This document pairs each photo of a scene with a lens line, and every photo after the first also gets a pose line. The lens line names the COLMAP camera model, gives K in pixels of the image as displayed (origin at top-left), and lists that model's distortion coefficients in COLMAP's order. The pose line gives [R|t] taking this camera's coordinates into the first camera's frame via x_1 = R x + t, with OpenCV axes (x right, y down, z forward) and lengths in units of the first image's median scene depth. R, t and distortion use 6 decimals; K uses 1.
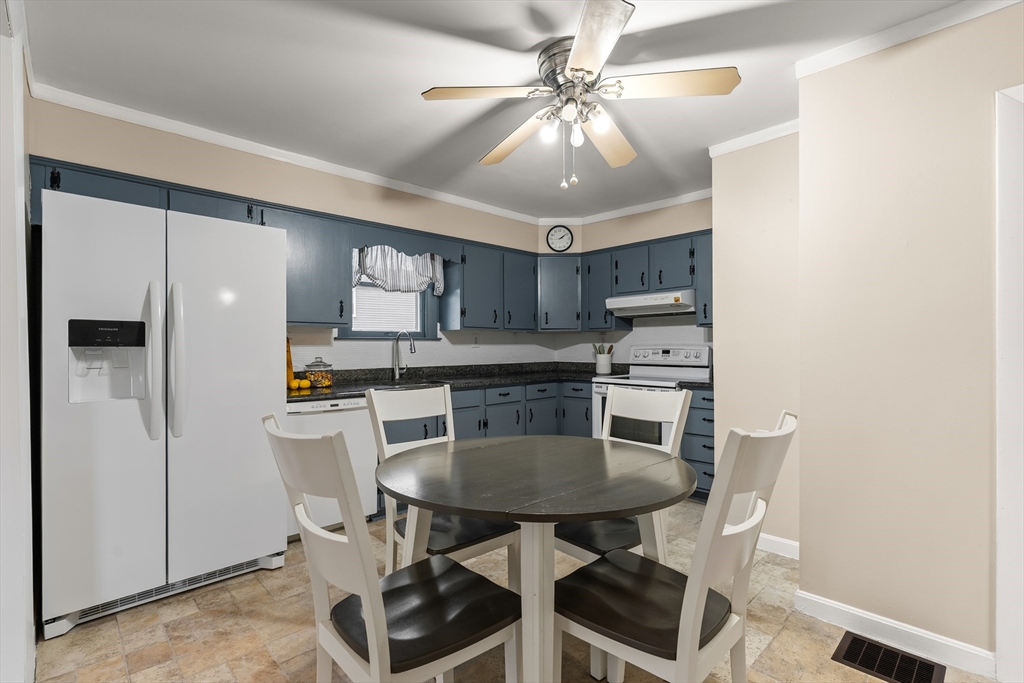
lens RADIAL K [[469.5, 0, 509.9], [0, 469.5, 344.4], [0, 0, 1]] dist [-0.000459, 0.000075]
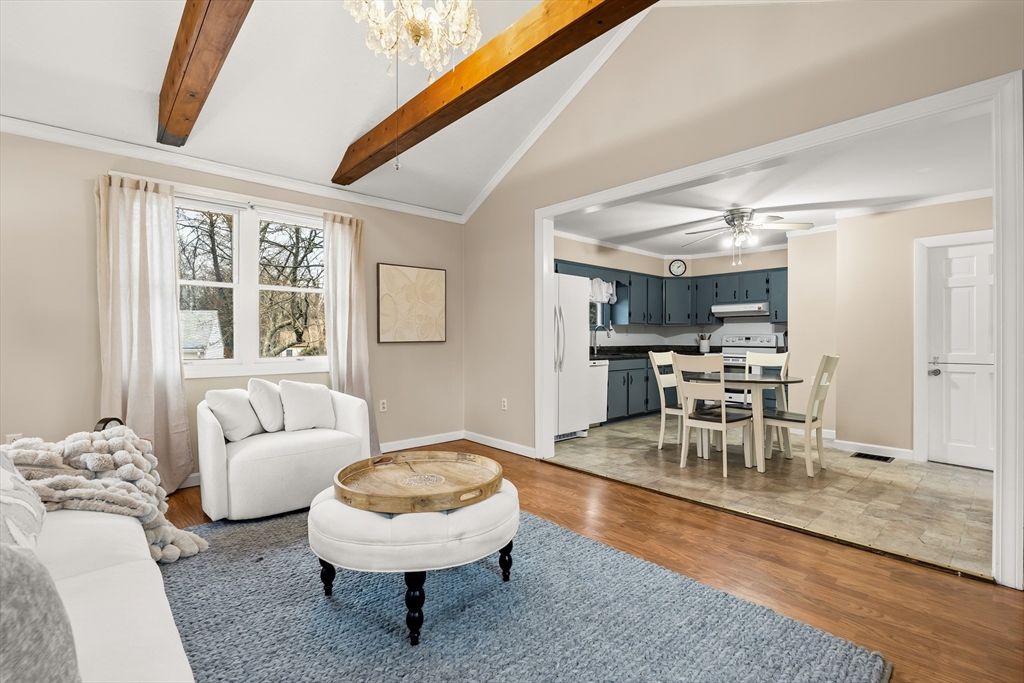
lens RADIAL K [[466.2, 0, 512.7], [0, 466.2, 338.9], [0, 0, 1]] dist [-0.002877, 0.000099]
pose [[0.999672, 0.006578, -0.024732, -0.462073], [-0.006431, 0.999961, 0.006020, 0.012446], [0.024771, -0.005859, 0.999676, -0.672498]]
